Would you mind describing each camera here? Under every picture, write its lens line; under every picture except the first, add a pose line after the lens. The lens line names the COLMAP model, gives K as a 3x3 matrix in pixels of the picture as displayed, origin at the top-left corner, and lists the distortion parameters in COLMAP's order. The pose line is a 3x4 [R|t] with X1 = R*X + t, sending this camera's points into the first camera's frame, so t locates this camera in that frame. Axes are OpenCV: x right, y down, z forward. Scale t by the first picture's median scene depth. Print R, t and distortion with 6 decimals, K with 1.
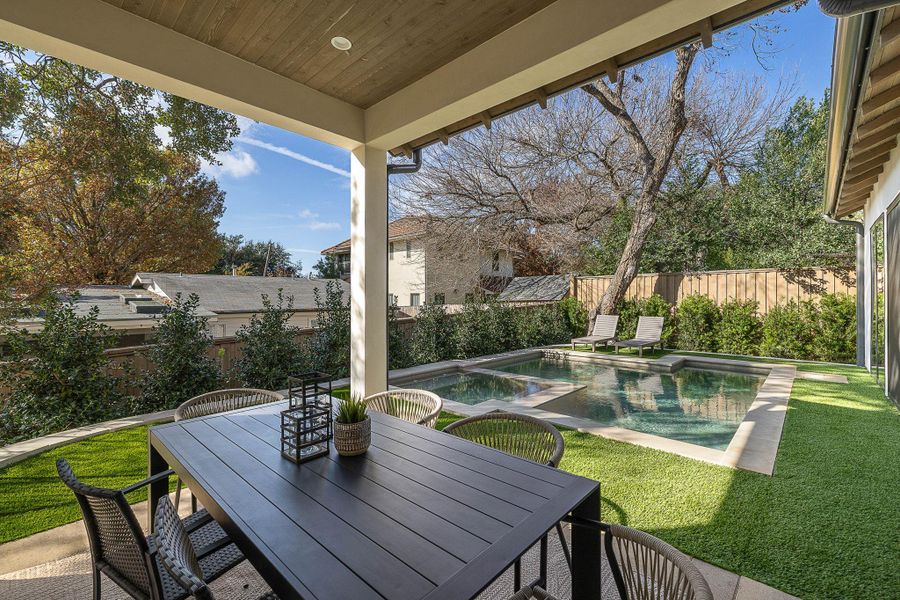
lens RADIAL K [[383.8, 0, 446.2], [0, 383.8, 295.8], [0, 0, 1]] dist [0.011274, -0.000419]
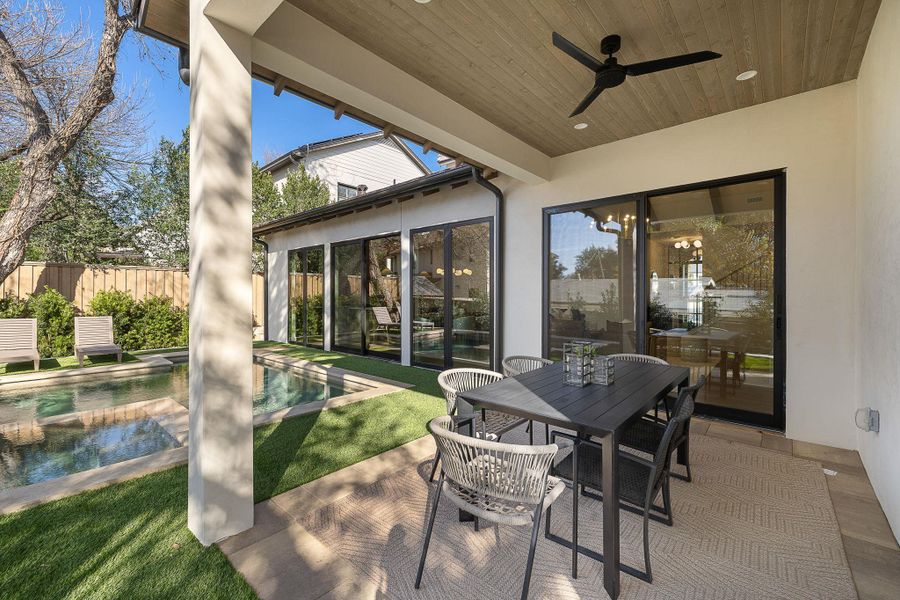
lens RADIAL K [[383.8, 0, 446.8], [0, 383.8, 297.5], [0, 0, 1]] dist [0.011274, -0.000419]
pose [[-0.039898, -0.001224, 0.999203, -0.308877], [-0.008728, 0.999962, 0.000876, 0.005863], [-0.999166, -0.008686, -0.039907, 0.264754]]
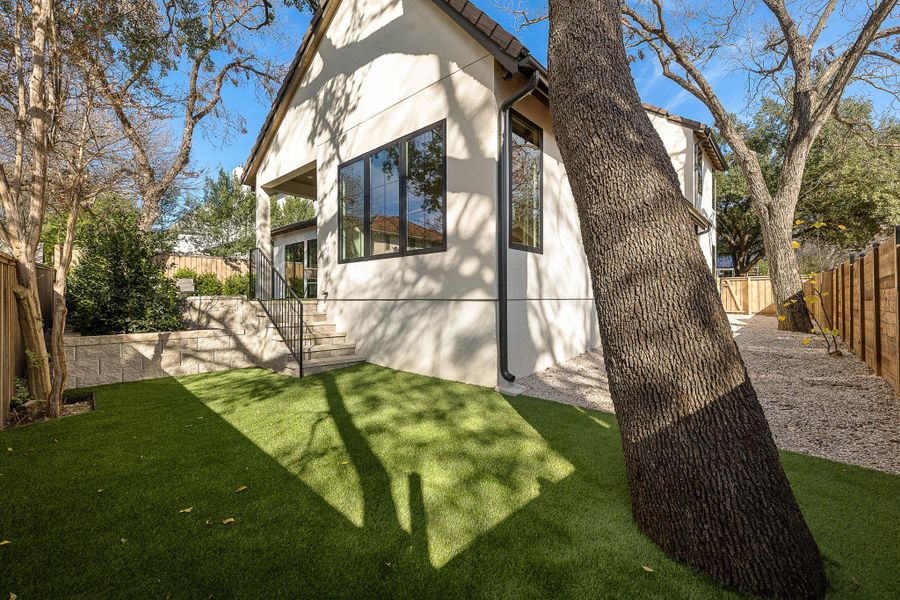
lens RADIAL K [[383.8, 0, 450.8], [0, 383.8, 301.5], [0, 0, 1]] dist [0.011274, -0.000419]
pose [[-0.038892, 0.002840, 0.999239, -1.057407], [-0.007992, 0.999963, -0.003153, 0.140741], [-0.999211, -0.008109, -0.038868, -0.044632]]
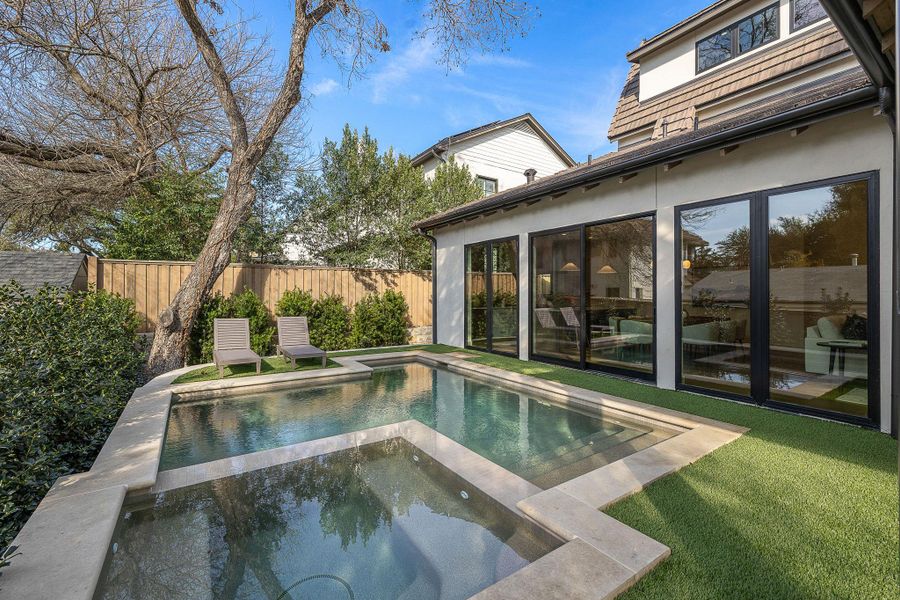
lens RADIAL K [[383.8, 0, 444.1], [0, 383.8, 295.4], [0, 0, 1]] dist [0.011274, -0.000419]
pose [[0.202390, 0.000345, 0.979305, -0.185994], [-0.007665, 0.999970, 0.001231, 0.005395], [-0.979275, -0.007756, 0.202386, 0.495399]]
